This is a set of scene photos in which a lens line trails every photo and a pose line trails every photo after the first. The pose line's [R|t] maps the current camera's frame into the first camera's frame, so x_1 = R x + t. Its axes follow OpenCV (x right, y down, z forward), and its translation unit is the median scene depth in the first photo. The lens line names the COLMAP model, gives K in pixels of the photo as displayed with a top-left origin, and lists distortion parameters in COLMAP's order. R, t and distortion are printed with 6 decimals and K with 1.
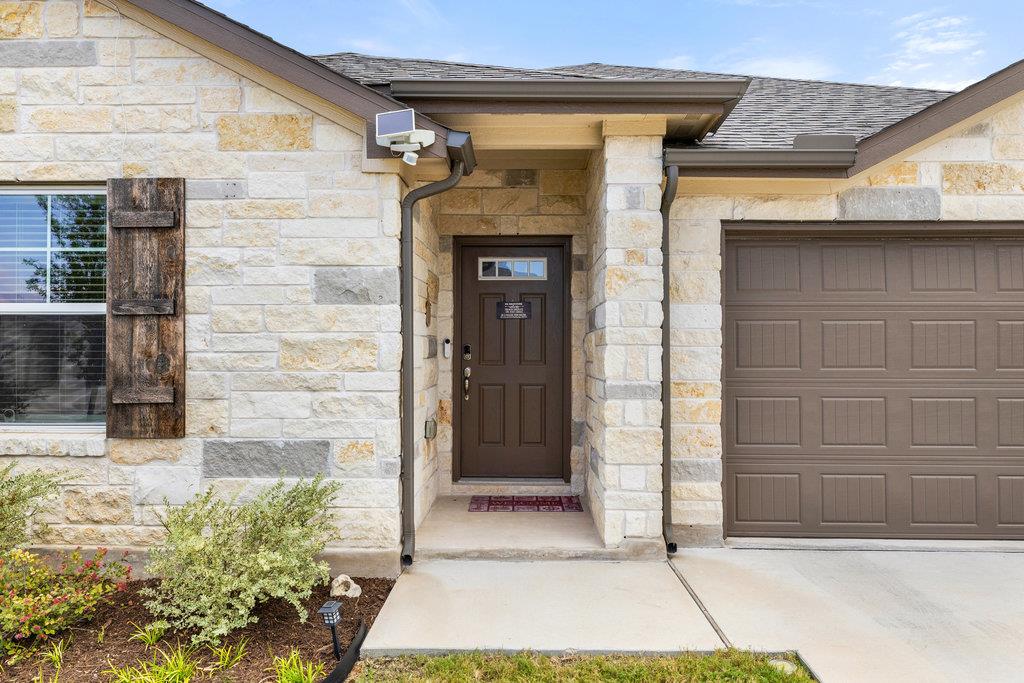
lens RADIAL K [[708.4, 0, 513.1], [0, 708.4, 341.9], [0, 0, 1]] dist [-0.004666, 0.000297]
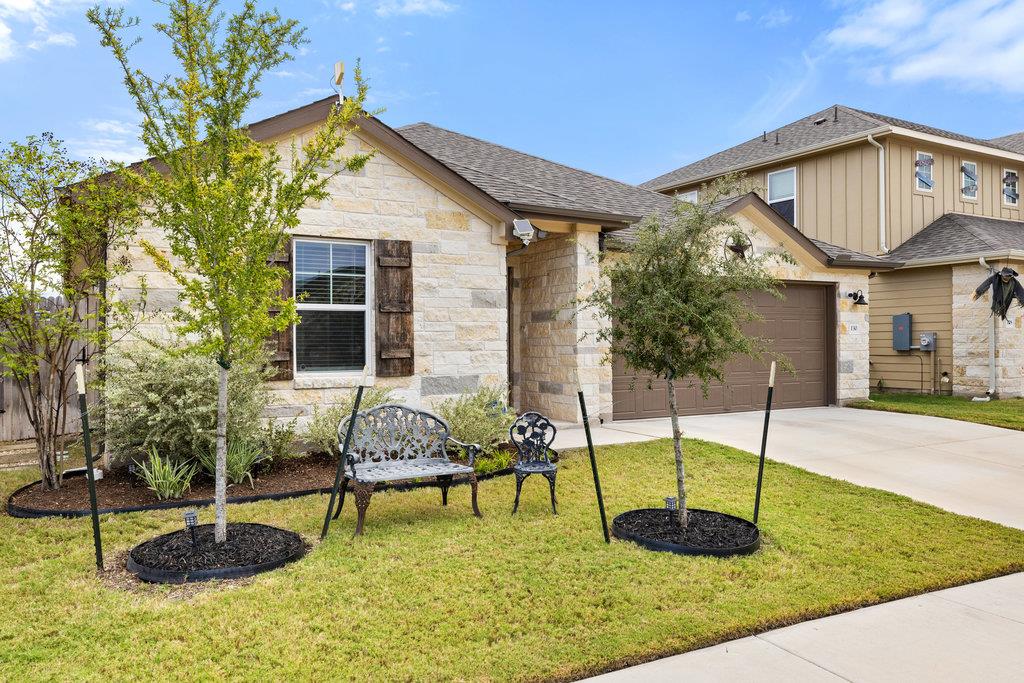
lens RADIAL K [[772.8, 0, 505.5], [0, 772.8, 338.6], [0, 0, 1]] dist [0.013399, -0.006095]
pose [[0.858174, -0.004537, 0.513339, -1.327054], [0.000675, 0.999970, 0.007709, 0.018007], [-0.513358, -0.006269, 0.858151, -0.940896]]
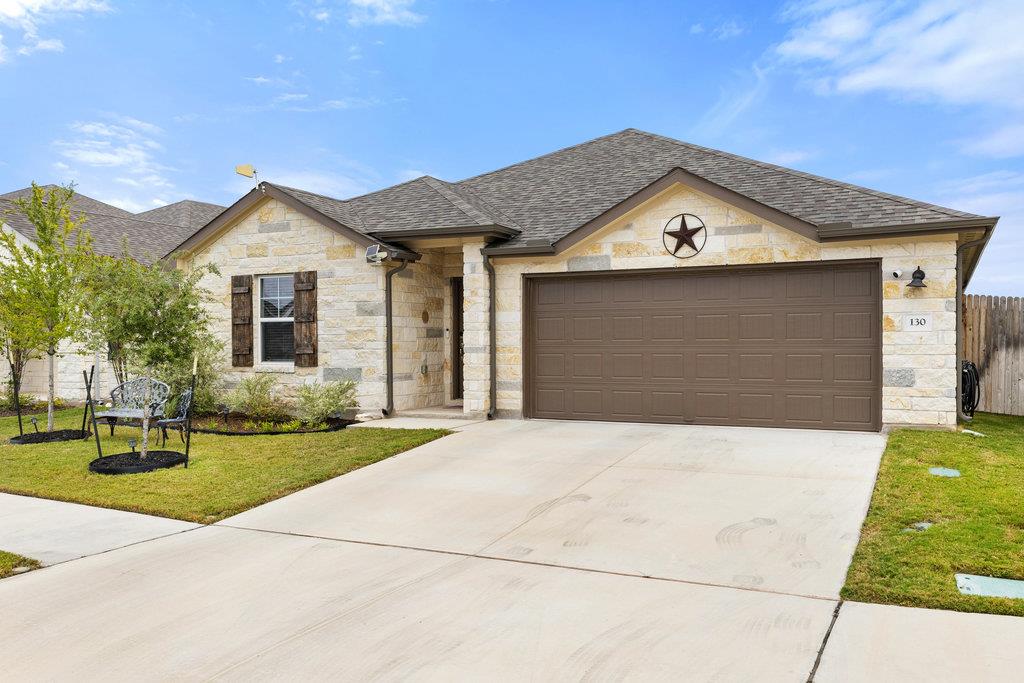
lens RADIAL K [[866.2, 0, 517.0], [0, 866.2, 340.3], [0, 0, 1]] dist [-0.008681, -0.000842]
pose [[0.904670, -0.007377, -0.426049, 1.641157], [0.012572, 0.999877, 0.009382, 0.013319], [0.425928, -0.013844, 0.904651, -1.676310]]
